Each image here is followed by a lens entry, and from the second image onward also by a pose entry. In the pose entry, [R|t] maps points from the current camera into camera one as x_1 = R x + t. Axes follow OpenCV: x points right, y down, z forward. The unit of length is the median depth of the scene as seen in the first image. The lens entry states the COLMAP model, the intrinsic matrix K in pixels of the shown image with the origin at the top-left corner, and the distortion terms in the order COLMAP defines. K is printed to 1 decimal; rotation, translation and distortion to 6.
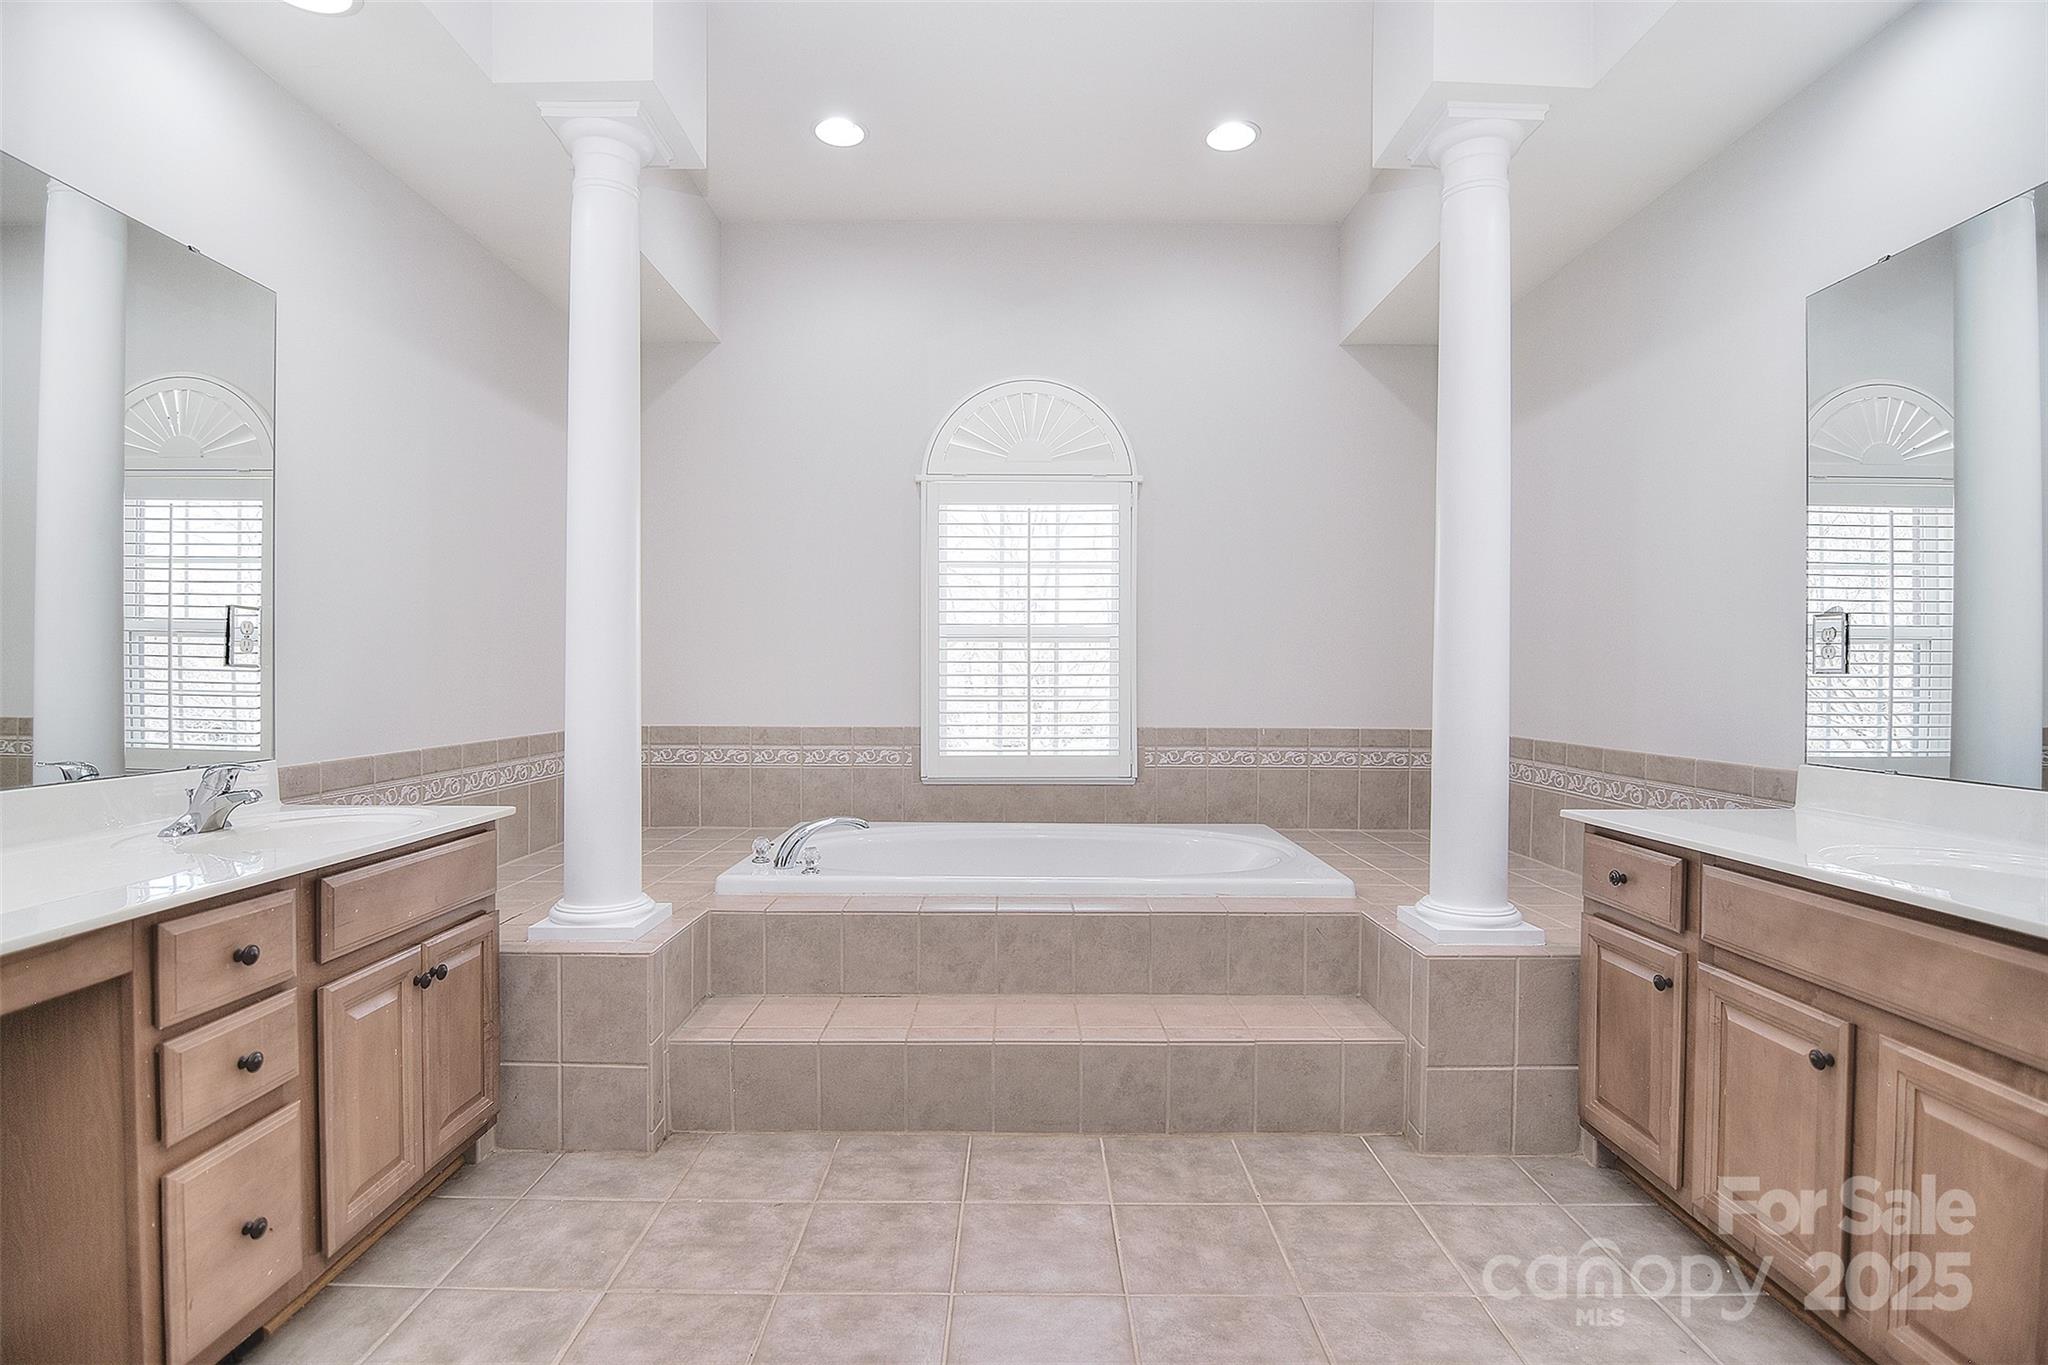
lens RADIAL K [[983.8, 0, 1023.7], [0, 983.8, 672.3], [0, 0, 1]] dist [-0.011602, -0.007834]
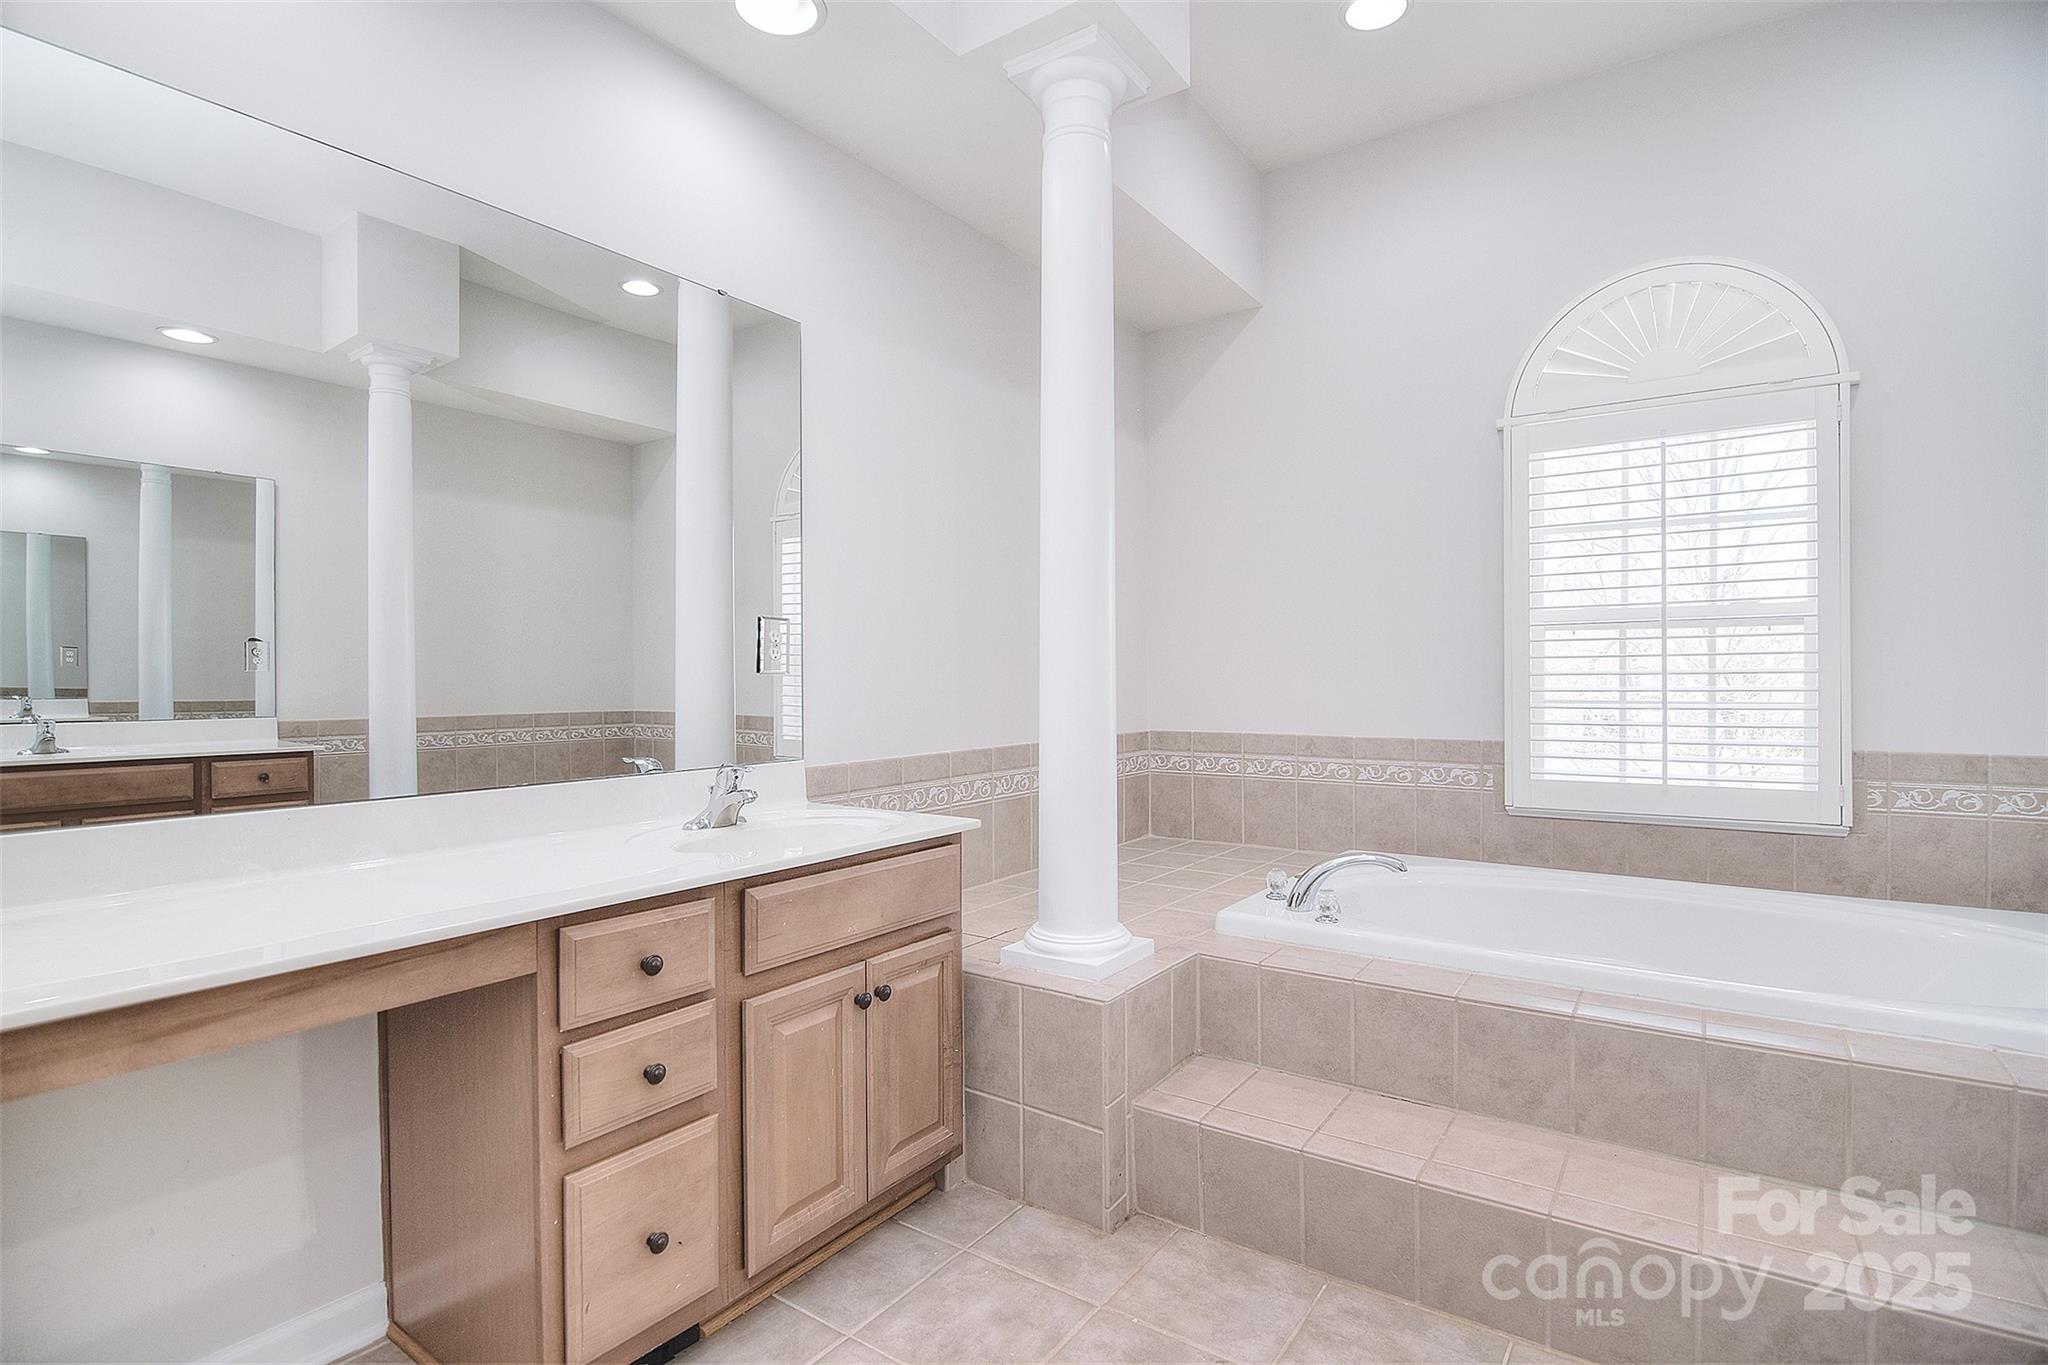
lens RADIAL K [[983.8, 0, 1062.9], [0, 983.8, 682.1], [0, 0, 1]] dist [-0.011602, -0.007834]
pose [[0.827667, -0.005134, -0.561196, 0.070978], [0.010157, 0.999931, 0.005833, 0.000868], [0.561128, -0.010528, 0.827662, 0.260761]]
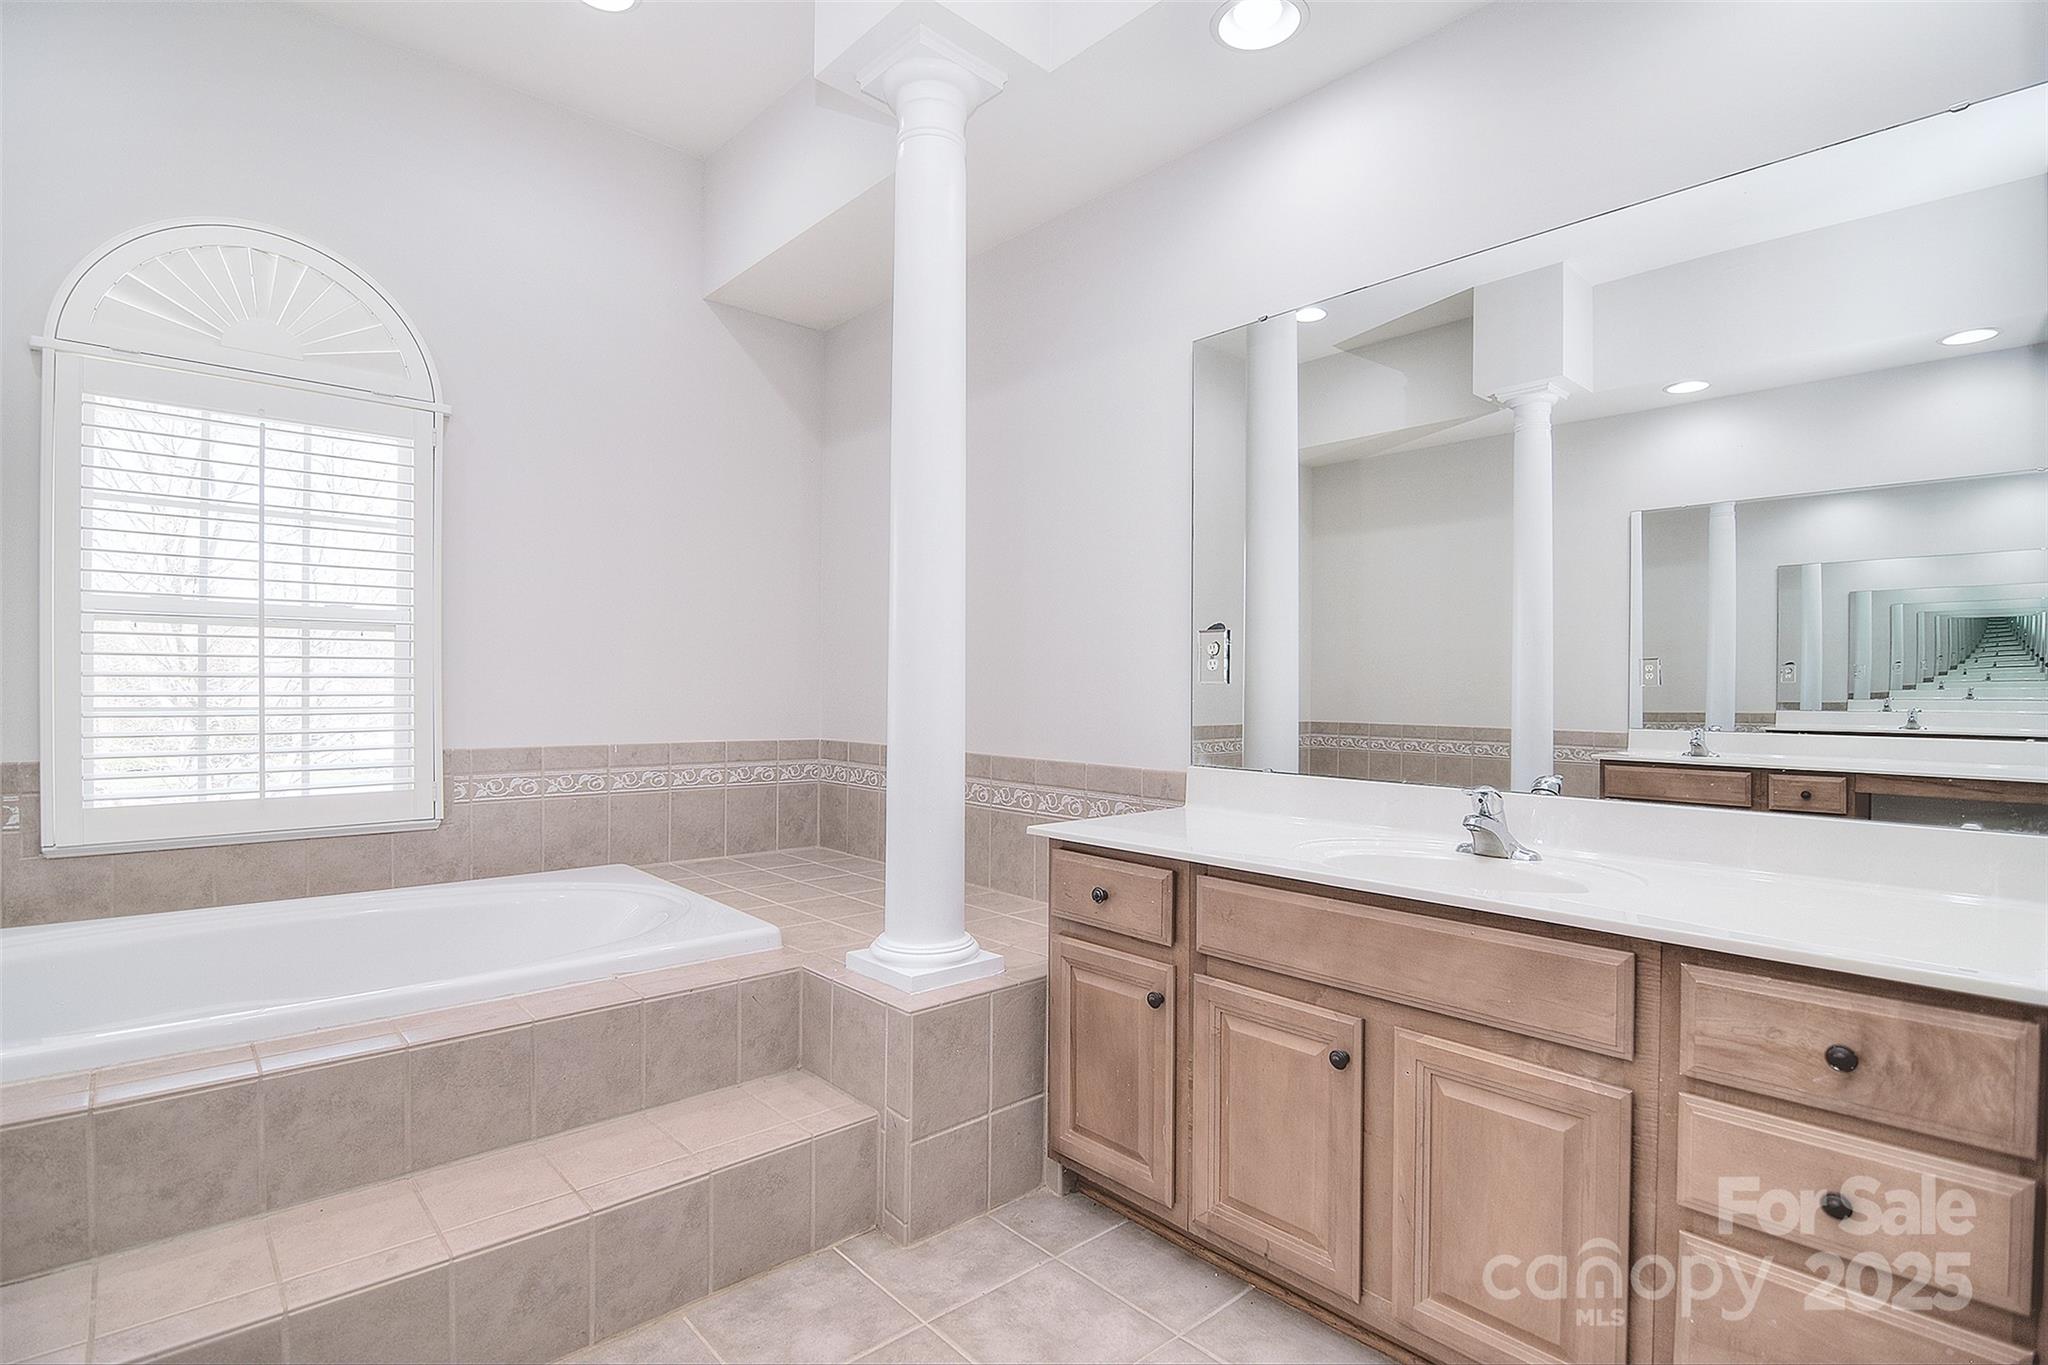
lens RADIAL K [[983.8, 0, 1001.9], [0, 983.8, 688.8], [0, 0, 1]] dist [-0.011602, -0.007834]
pose [[0.749733, 0.001749, 0.661738, -0.090780], [-0.010265, 0.999907, 0.008986, 0.000085], [-0.661661, -0.013530, 0.749681, 0.302281]]
